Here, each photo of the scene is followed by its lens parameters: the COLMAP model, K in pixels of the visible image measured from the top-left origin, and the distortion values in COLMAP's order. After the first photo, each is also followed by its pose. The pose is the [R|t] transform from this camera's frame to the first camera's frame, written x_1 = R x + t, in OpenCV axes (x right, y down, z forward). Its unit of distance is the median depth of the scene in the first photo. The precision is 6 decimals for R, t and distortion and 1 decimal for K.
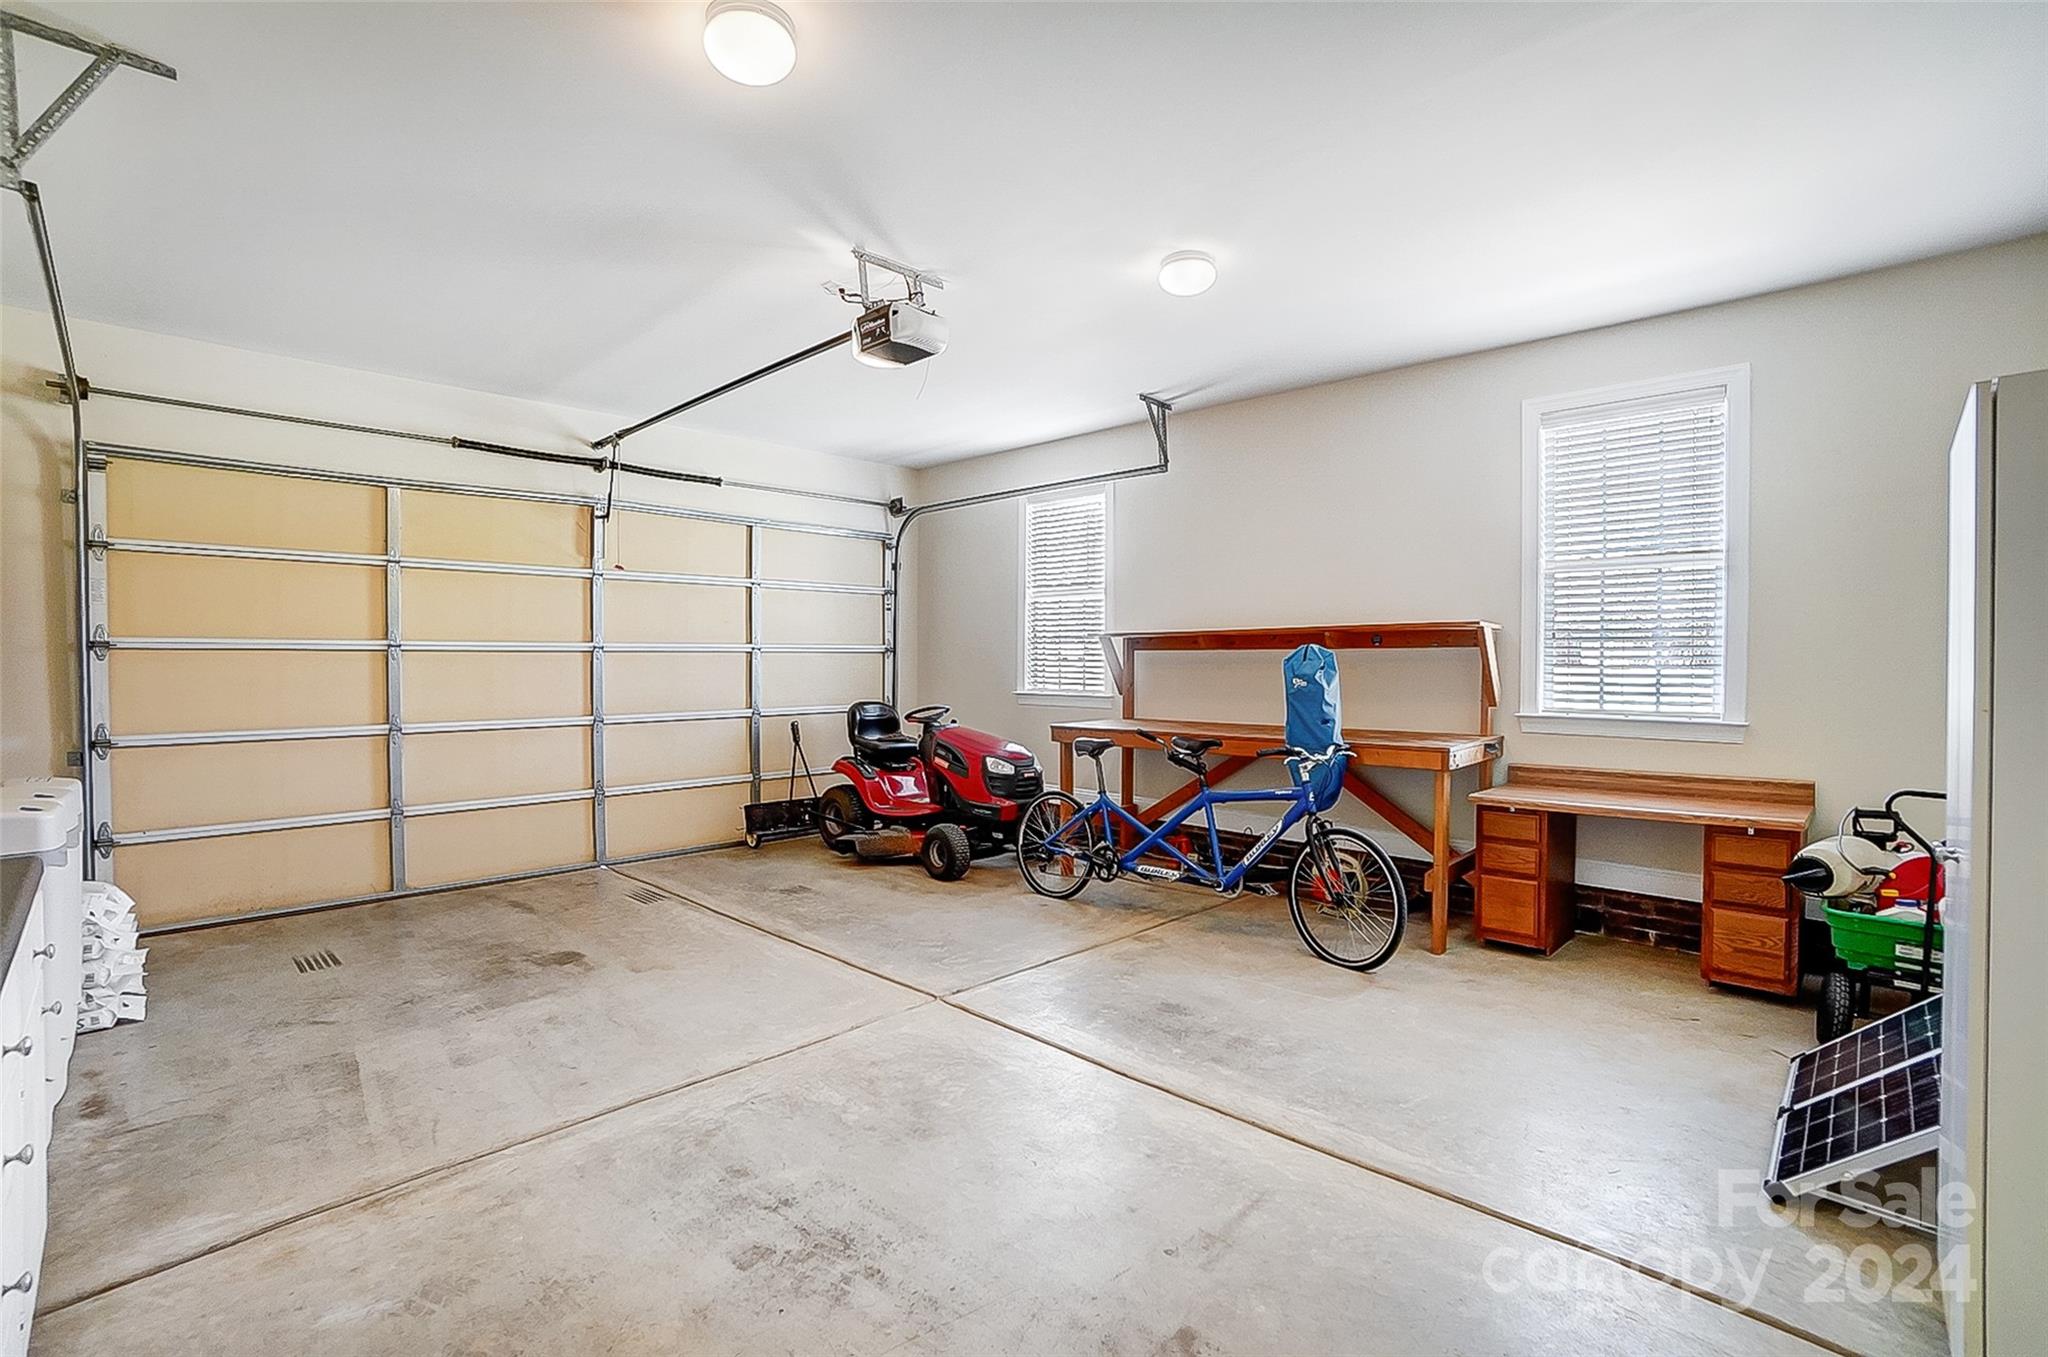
lens RADIAL K [[945.1, 0, 1024.0], [0, 945.1, 678.5], [0, 0, 1]] dist [-0.063004, 0.020715]
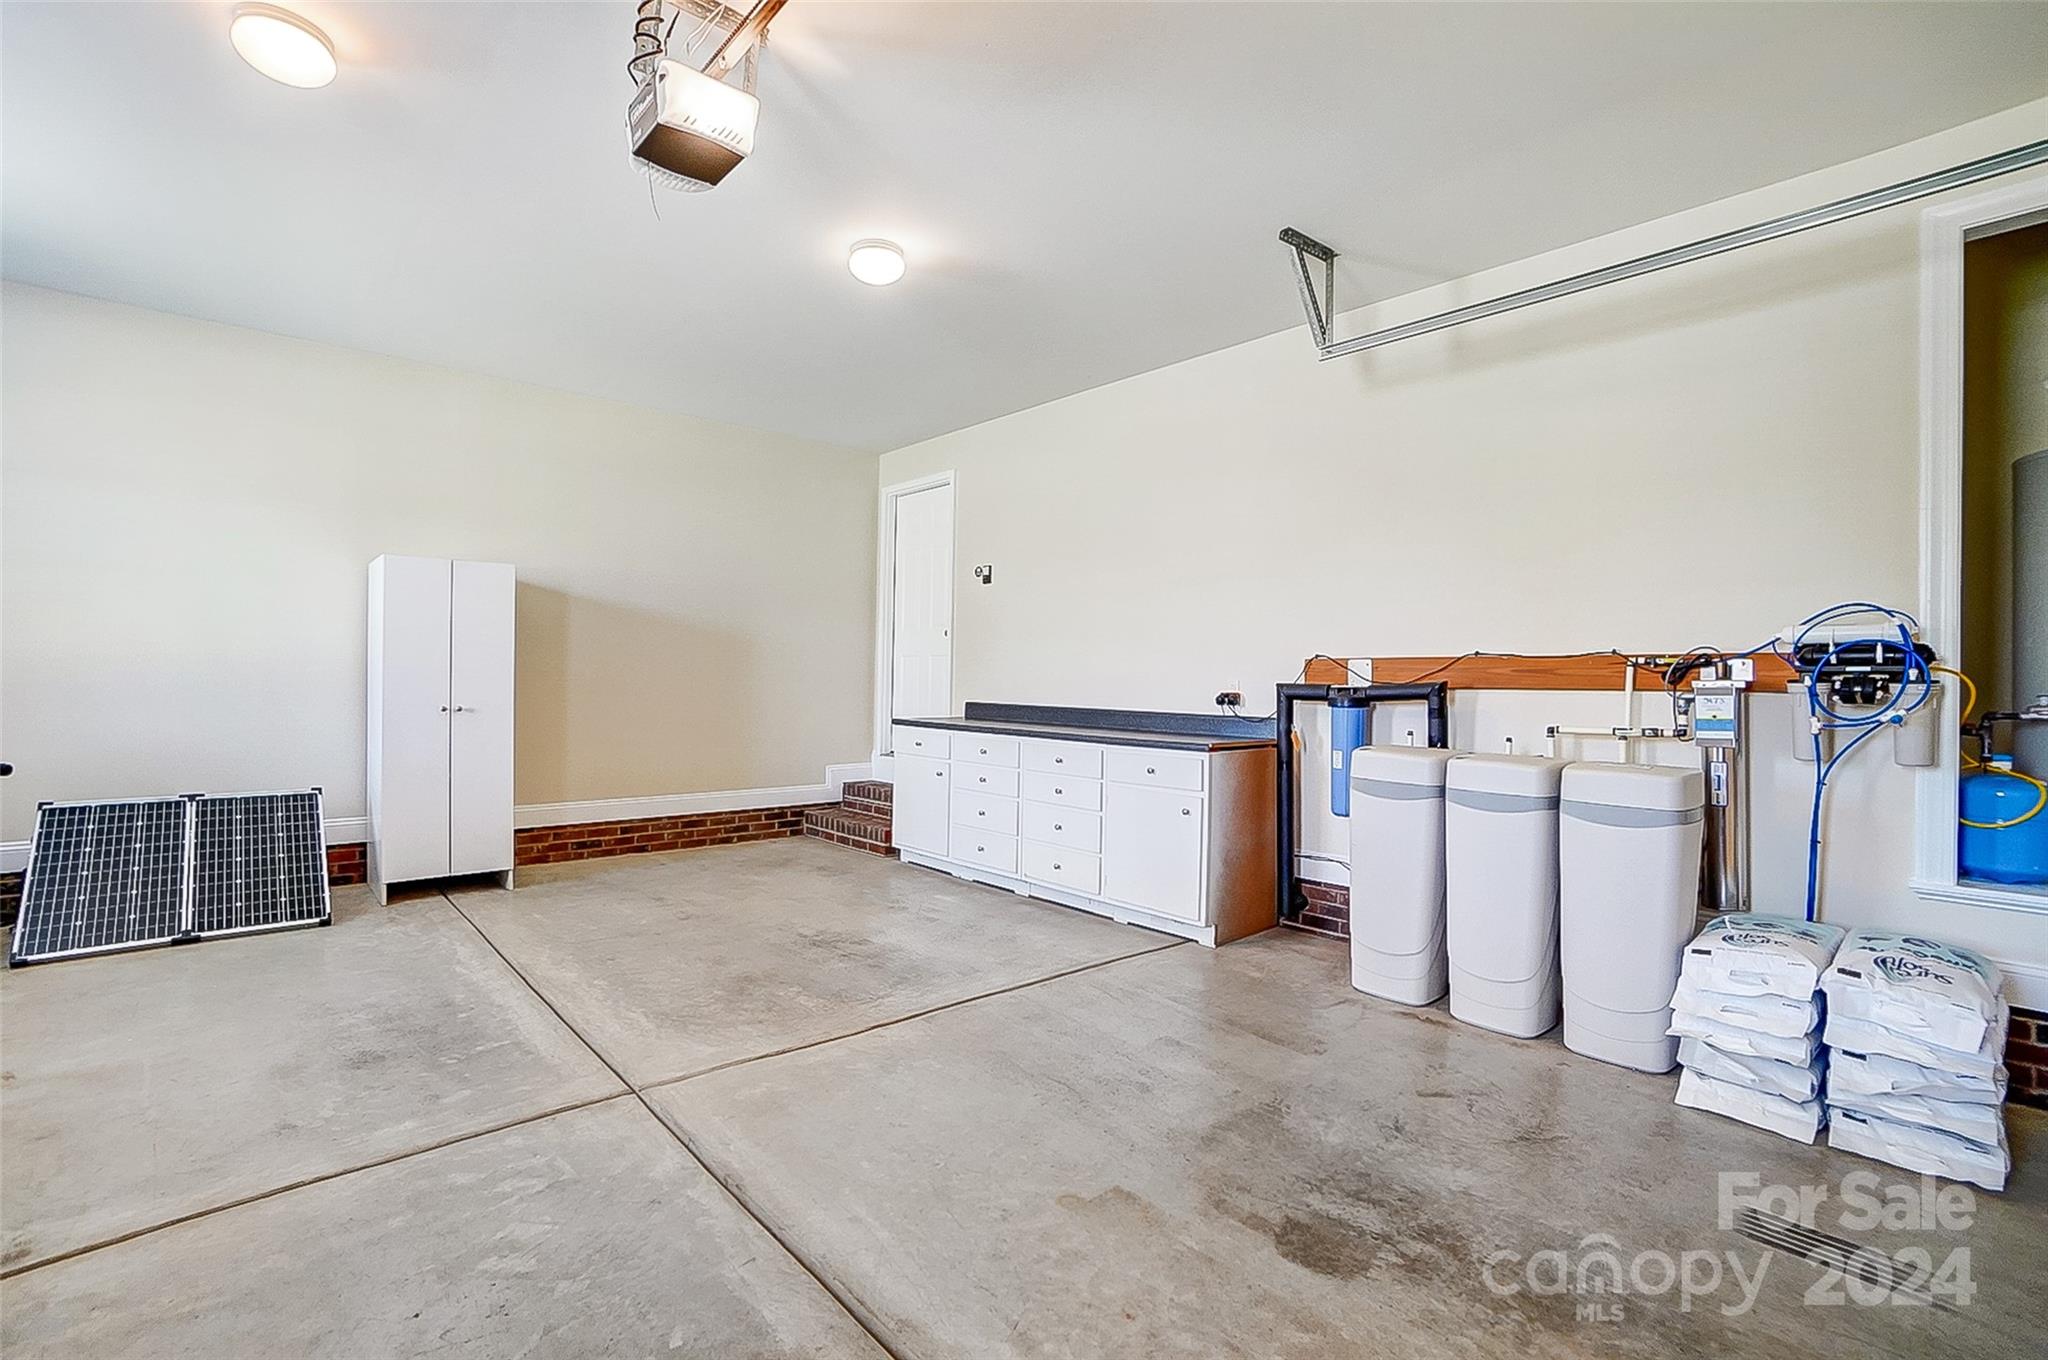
lens RADIAL K [[945.1, 0, 1024.0], [0, 945.1, 680.0], [0, 0, 1]] dist [-0.063004, 0.020715]
pose [[-0.998203, -0.014526, 0.058135, -0.428915], [-0.013505, 0.999748, 0.017921, 0.010307], [-0.058381, 0.017104, -0.998148, 1.700258]]
